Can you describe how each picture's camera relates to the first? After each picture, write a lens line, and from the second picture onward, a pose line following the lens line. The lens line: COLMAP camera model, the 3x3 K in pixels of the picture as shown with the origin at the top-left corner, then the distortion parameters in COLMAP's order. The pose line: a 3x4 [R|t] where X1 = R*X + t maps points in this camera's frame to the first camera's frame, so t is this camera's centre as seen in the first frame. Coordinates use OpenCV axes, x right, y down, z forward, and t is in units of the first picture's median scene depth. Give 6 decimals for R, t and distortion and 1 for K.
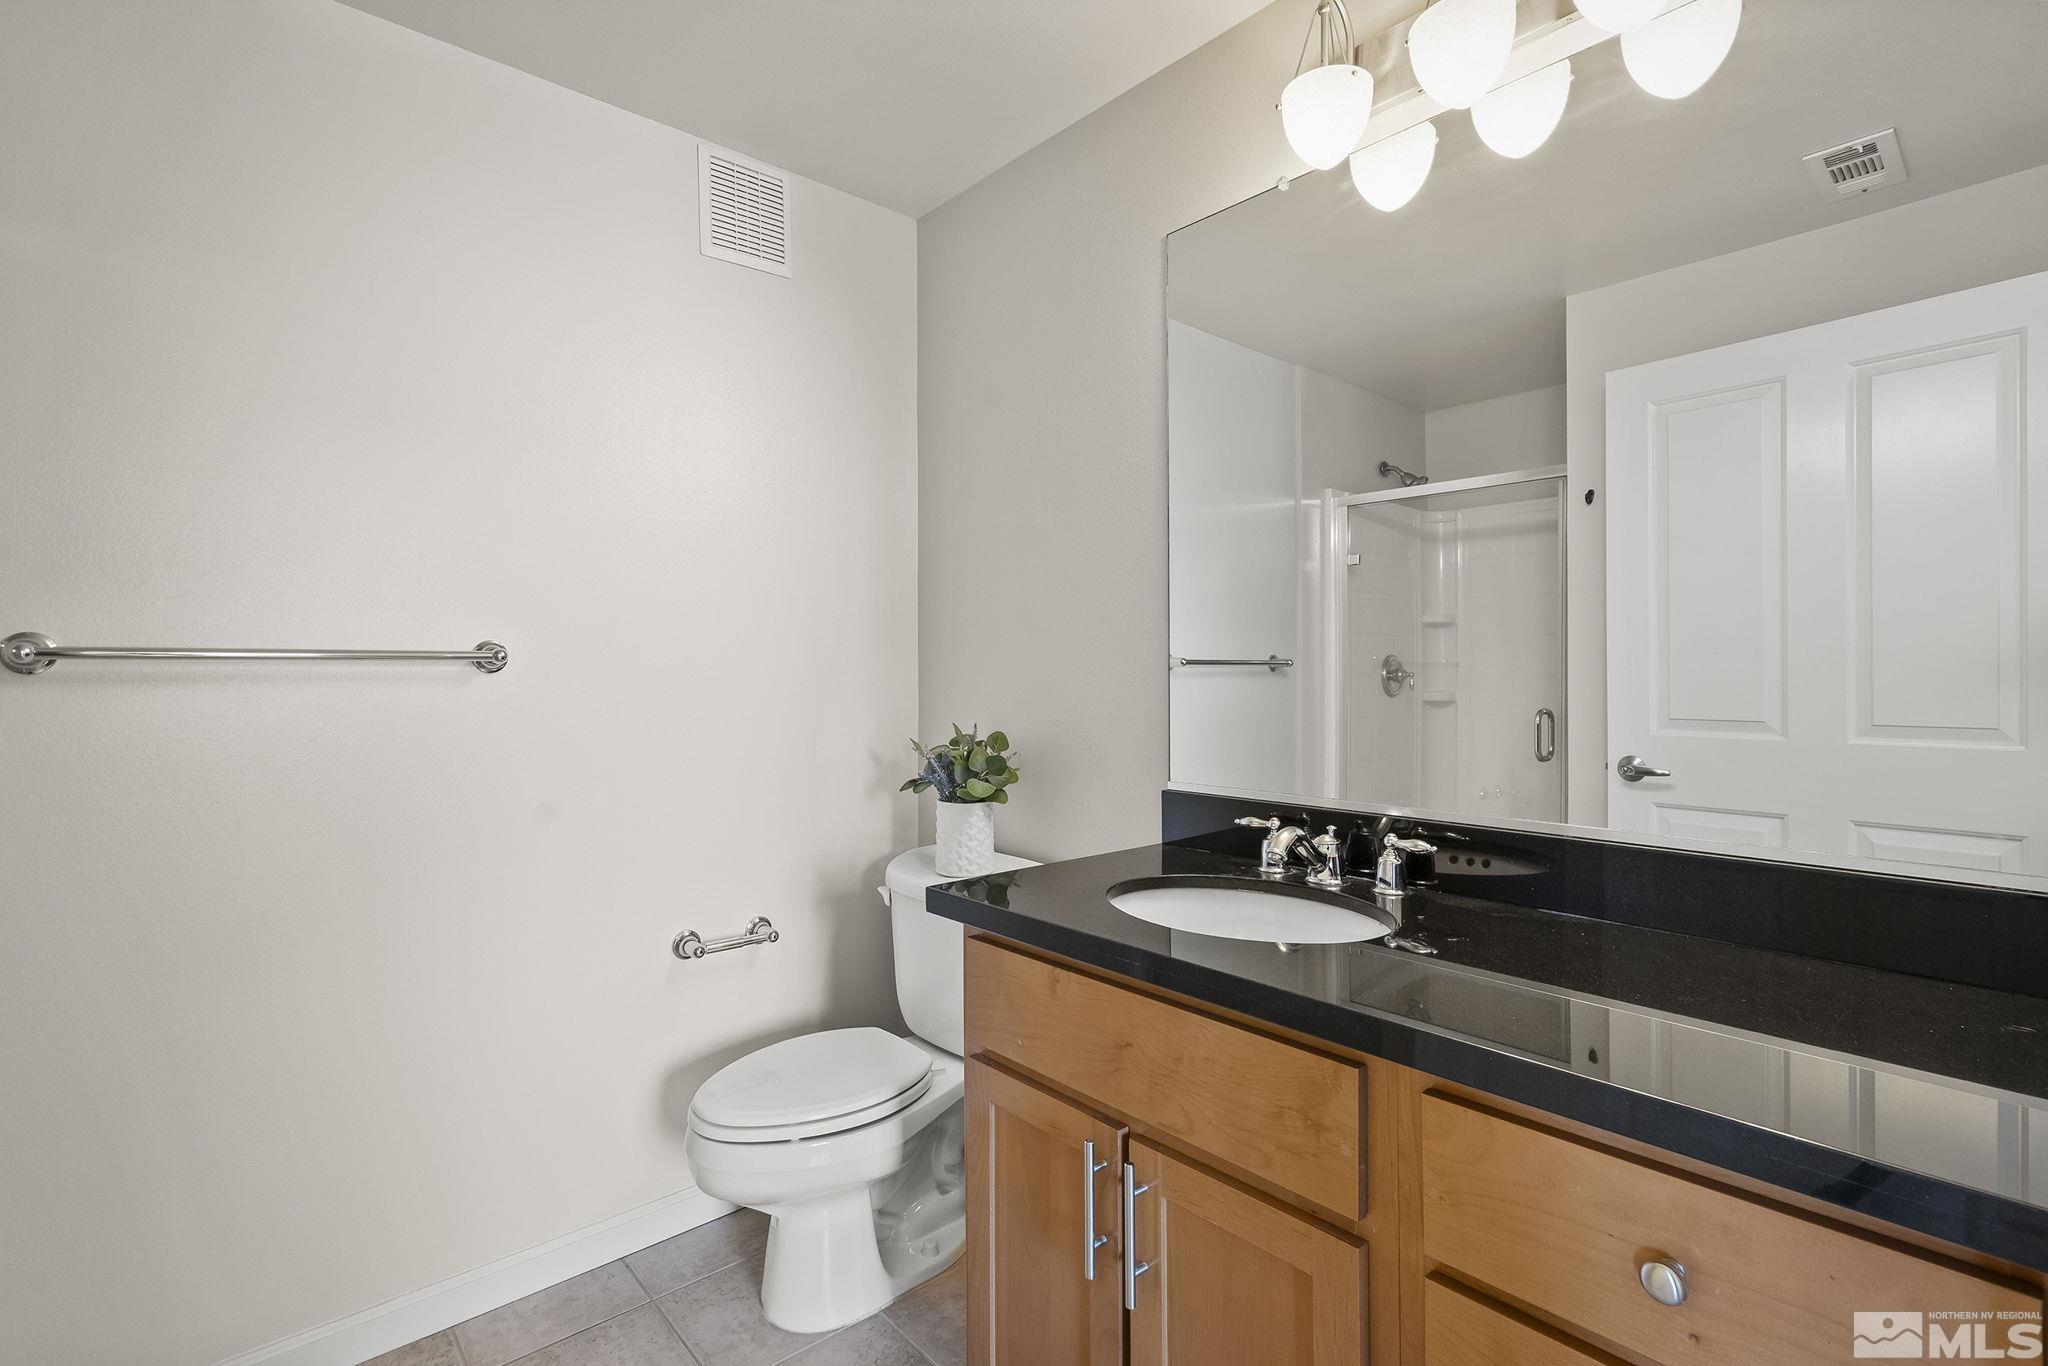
lens RADIAL K [[984.4, 0, 1024.0], [0, 984.4, 683.0], [0, 0, 1]] dist [0.006438, 0.000602]
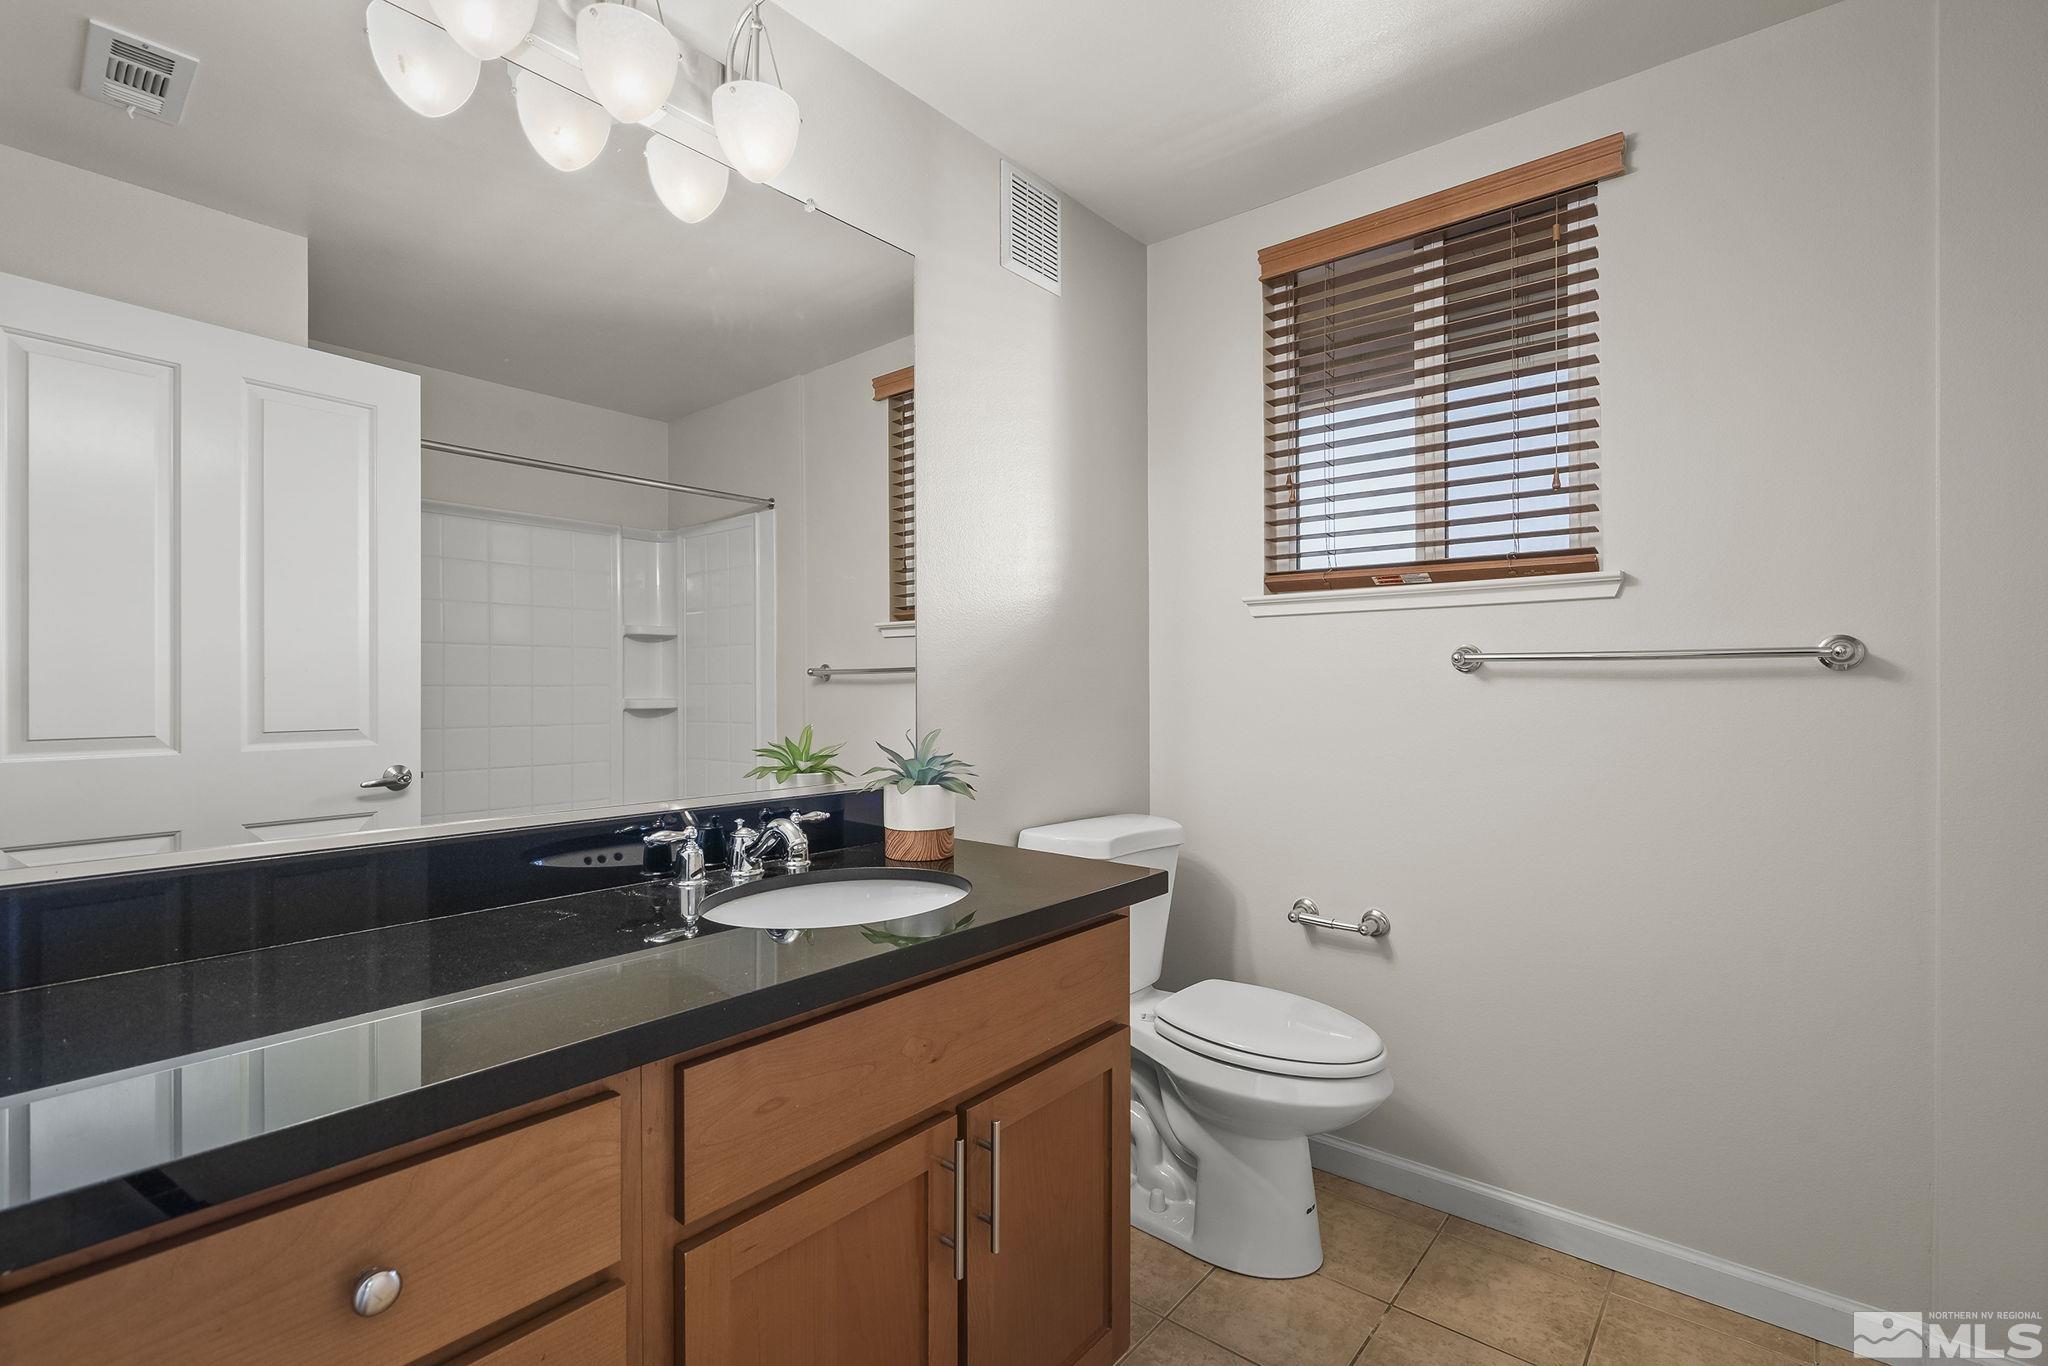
lens RADIAL K [[928.0, 0, 1009.3], [0, 928.0, 693.0], [0, 0, 1]] dist [-0.001771, 0.000112]
pose [[-0.158185, -0.007533, 0.987381, -0.333875], [0.016177, 0.999817, 0.010220, 0.002741], [-0.987277, 0.017590, -0.158034, 0.425417]]
